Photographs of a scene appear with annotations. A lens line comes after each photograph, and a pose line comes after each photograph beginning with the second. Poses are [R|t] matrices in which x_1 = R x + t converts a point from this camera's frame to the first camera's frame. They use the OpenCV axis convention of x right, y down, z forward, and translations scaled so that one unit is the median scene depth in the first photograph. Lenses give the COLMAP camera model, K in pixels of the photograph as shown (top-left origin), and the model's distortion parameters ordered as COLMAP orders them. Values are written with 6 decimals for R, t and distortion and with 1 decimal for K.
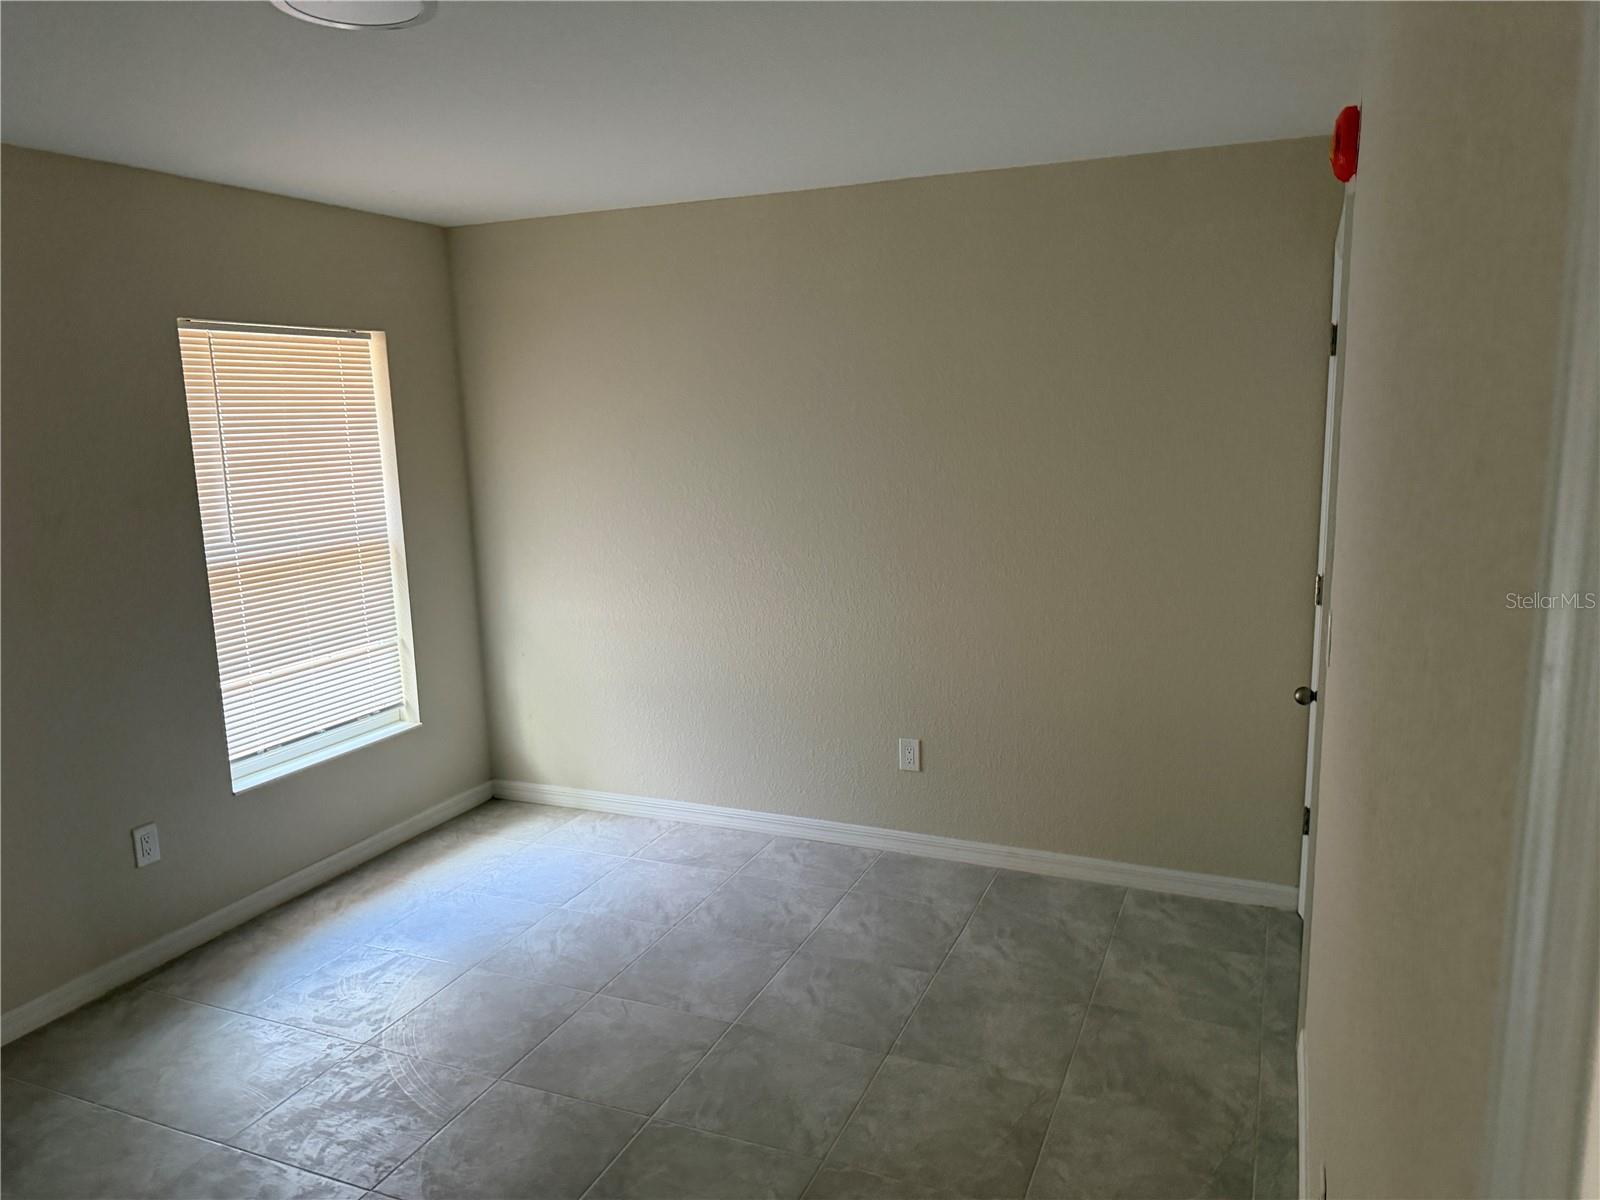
lens RADIAL K [[1142.5, 0, 800.4], [0, 1142.5, 601.7], [0, 0, 1]] dist [0.053056, -0.062702]
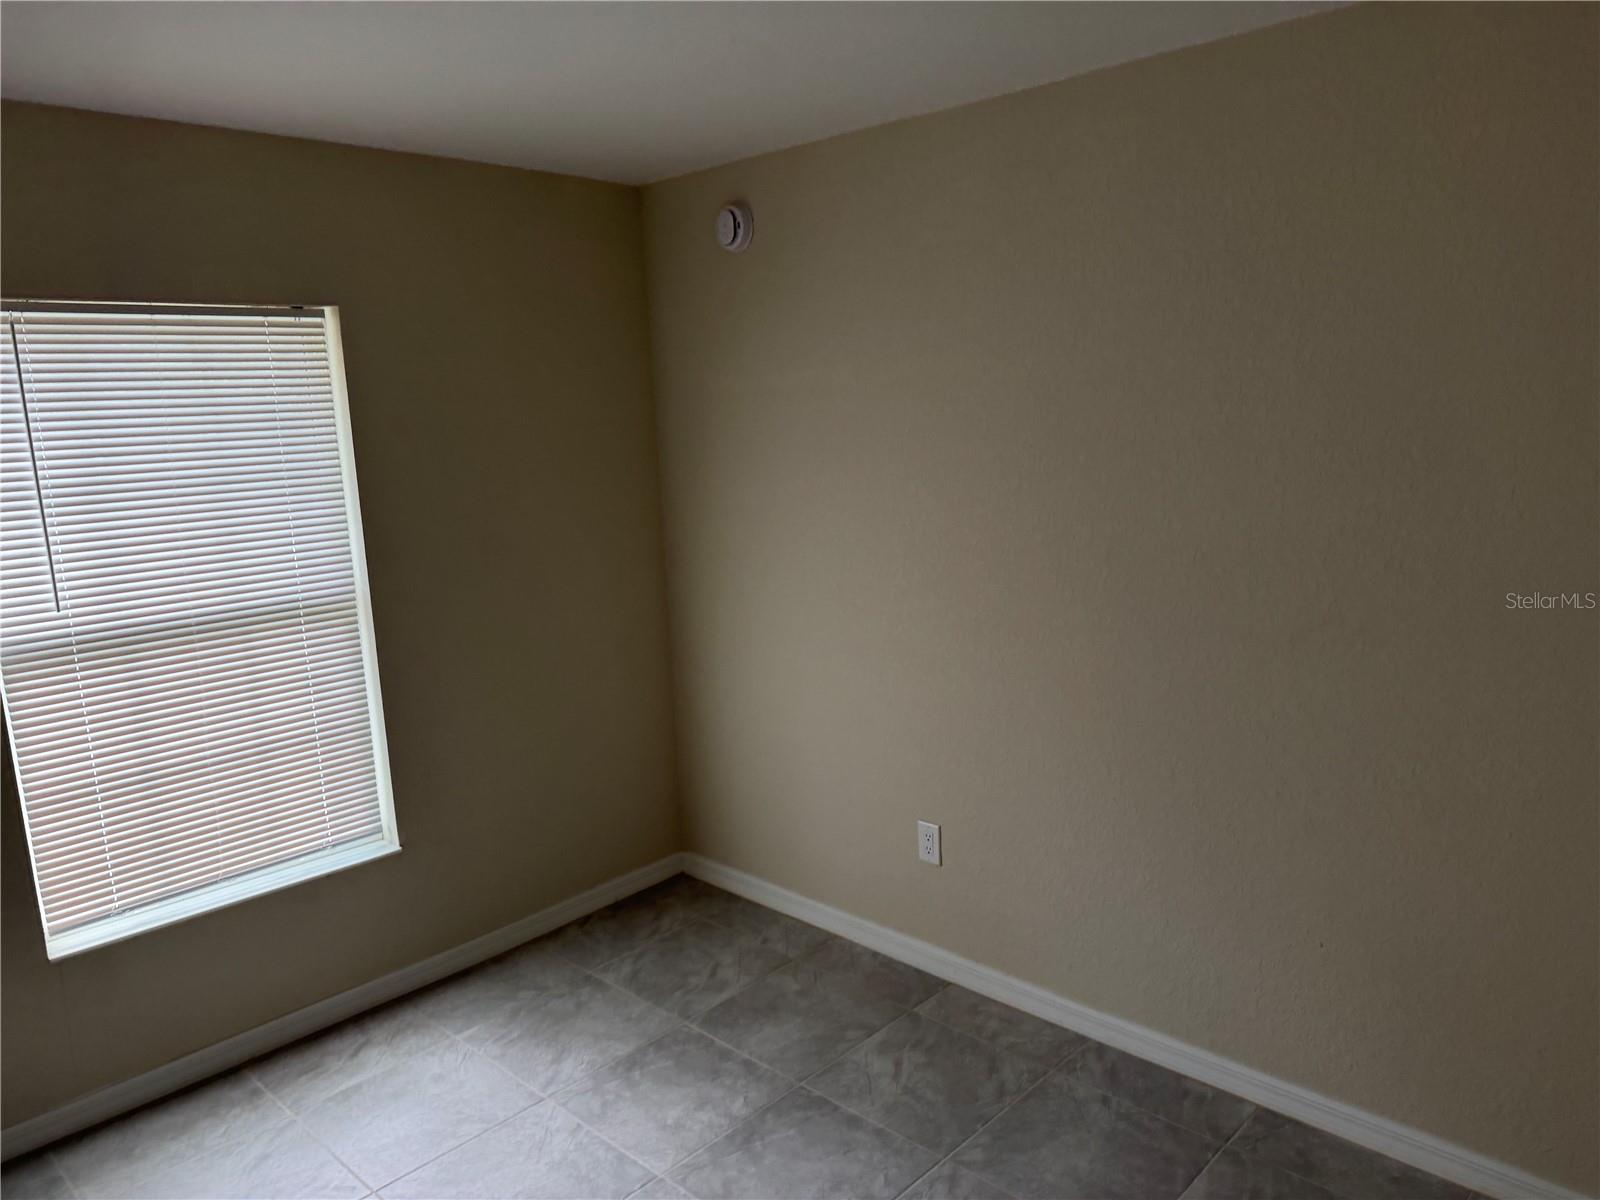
lens RADIAL K [[1142.5, 0, 815.4], [0, 1142.5, 604.3], [0, 0, 1]] dist [0.053056, -0.062702]
pose [[0.937885, 0.031963, -0.345472, 0.170649], [-0.027262, 0.999458, 0.018458, -0.070848], [0.345874, -0.007893, 0.938248, 0.431054]]
